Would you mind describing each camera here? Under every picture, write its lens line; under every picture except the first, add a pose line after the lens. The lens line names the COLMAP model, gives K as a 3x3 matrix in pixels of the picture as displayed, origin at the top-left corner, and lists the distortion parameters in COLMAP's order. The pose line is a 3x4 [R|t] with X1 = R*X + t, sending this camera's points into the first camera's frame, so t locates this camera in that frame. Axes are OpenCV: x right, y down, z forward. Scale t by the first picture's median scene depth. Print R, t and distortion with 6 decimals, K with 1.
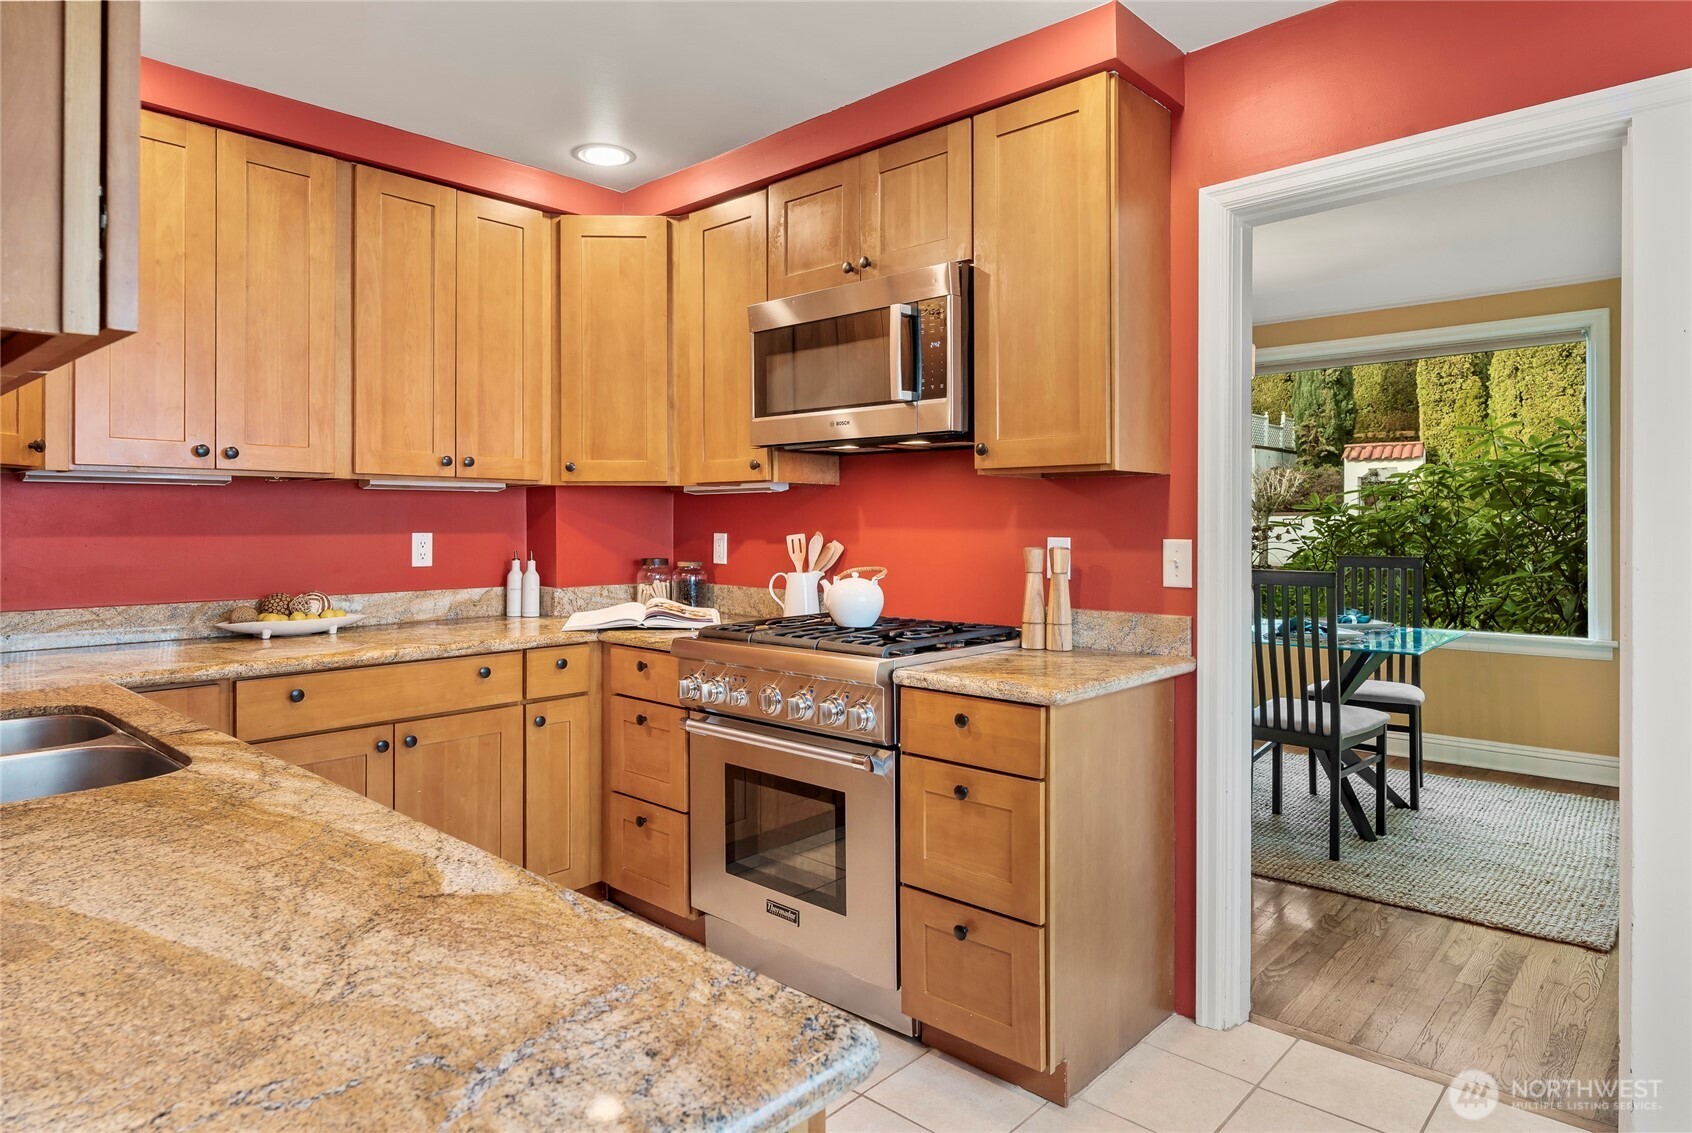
lens RADIAL K [[986.6, 0, 845.1], [0, 986.6, 517.3], [0, 0, 1]] dist [-0.000298, -0.000378]
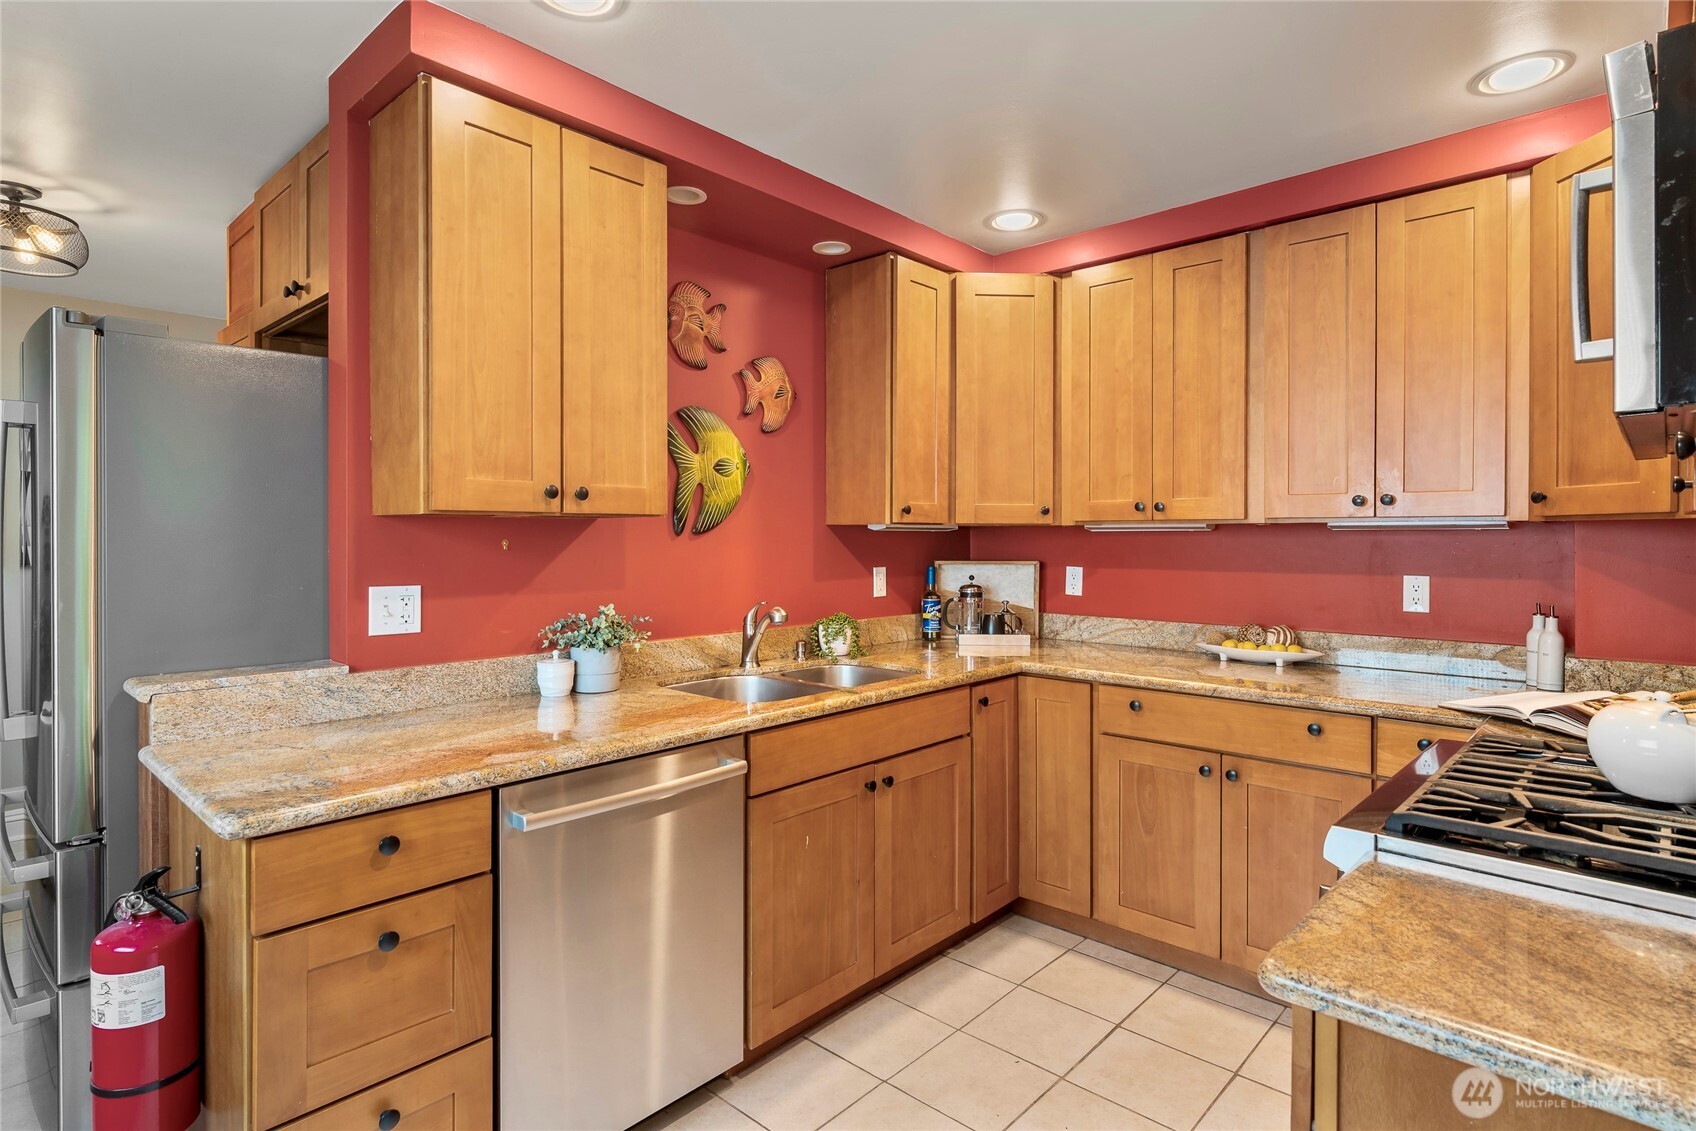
lens RADIAL K [[874.8, 0, 863.4], [0, 874.8, 540.7], [0, 0, 1]] dist [0.000259, 0.000050]
pose [[0.006116, 0.003606, -0.999975, 0.430899], [0.002098, 0.999991, 0.003619, -0.023498], [0.999979, -0.002120, 0.006108, 0.537828]]
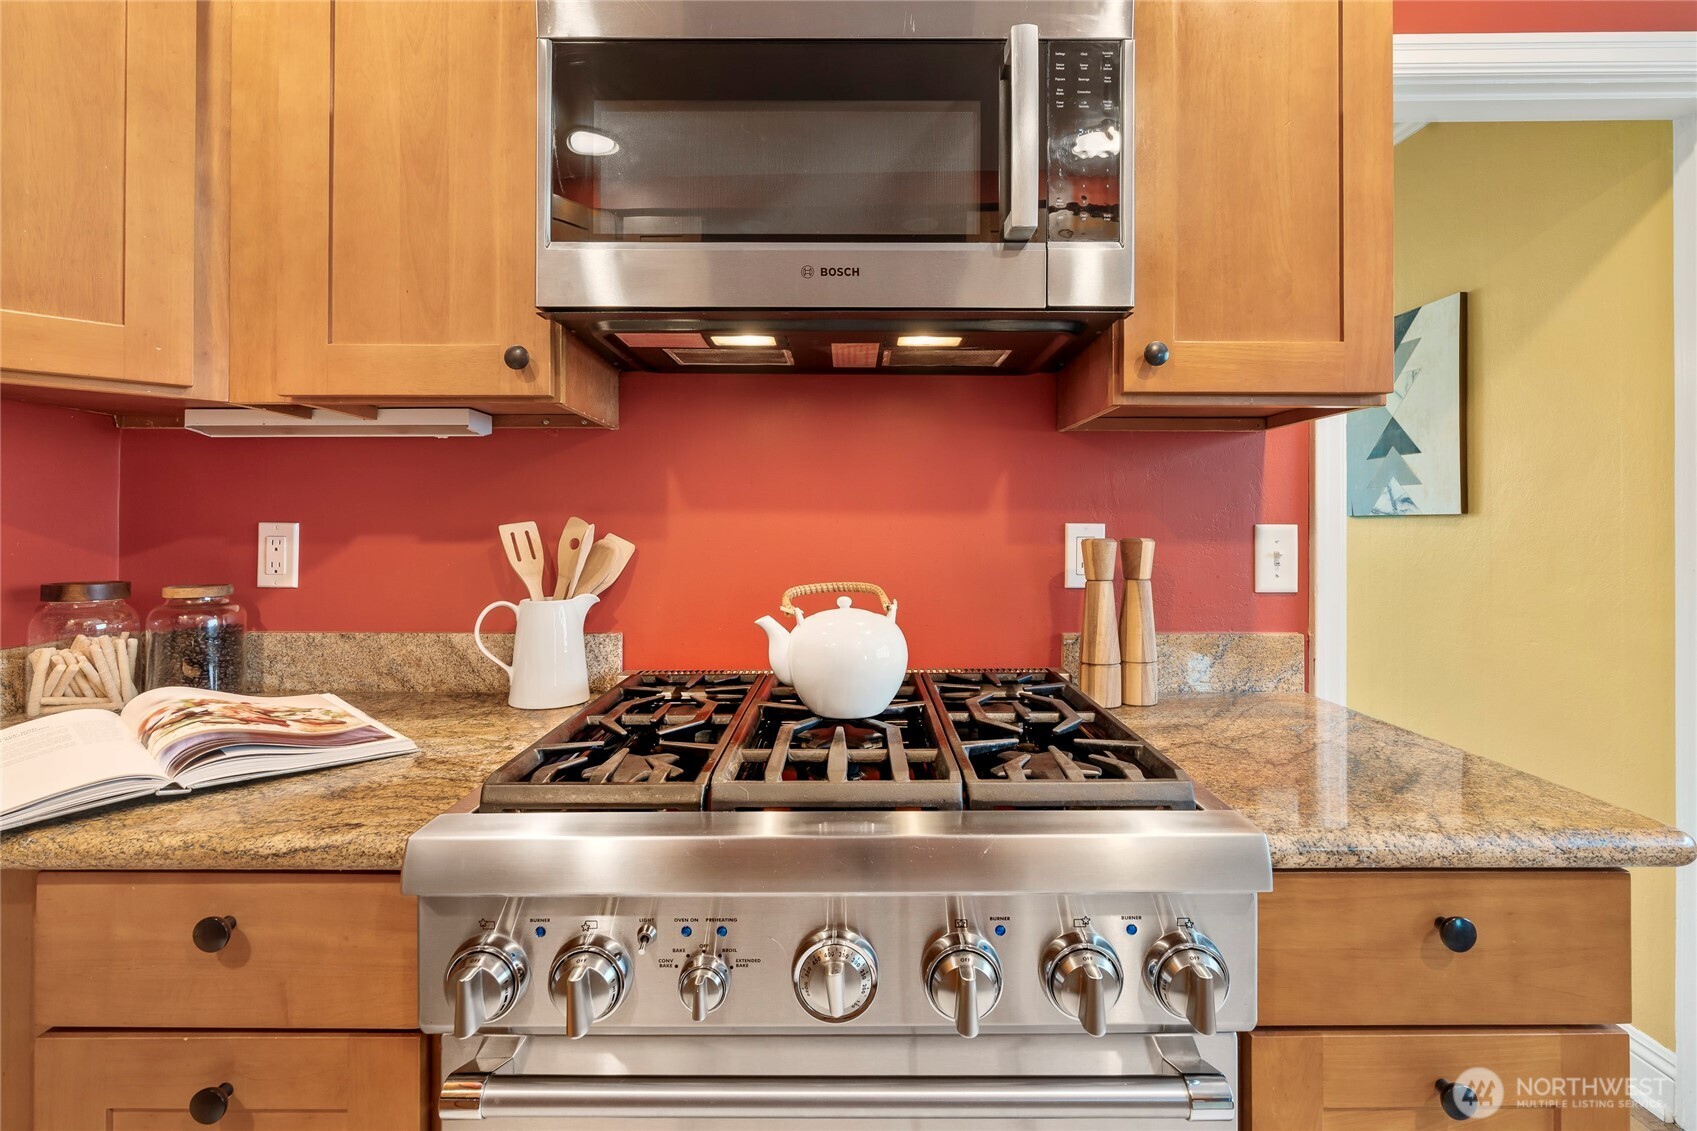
lens RADIAL K [[797.5, 0, 866.5], [0, 797.5, 516.4], [0, 0, 1]] dist [-0.010435, 0.000597]
pose [[0.733100, 0.009341, 0.680057, -0.223543], [-0.003619, 0.999945, -0.009833, 0.020004], [-0.680112, 0.004748, 0.733093, 0.666116]]
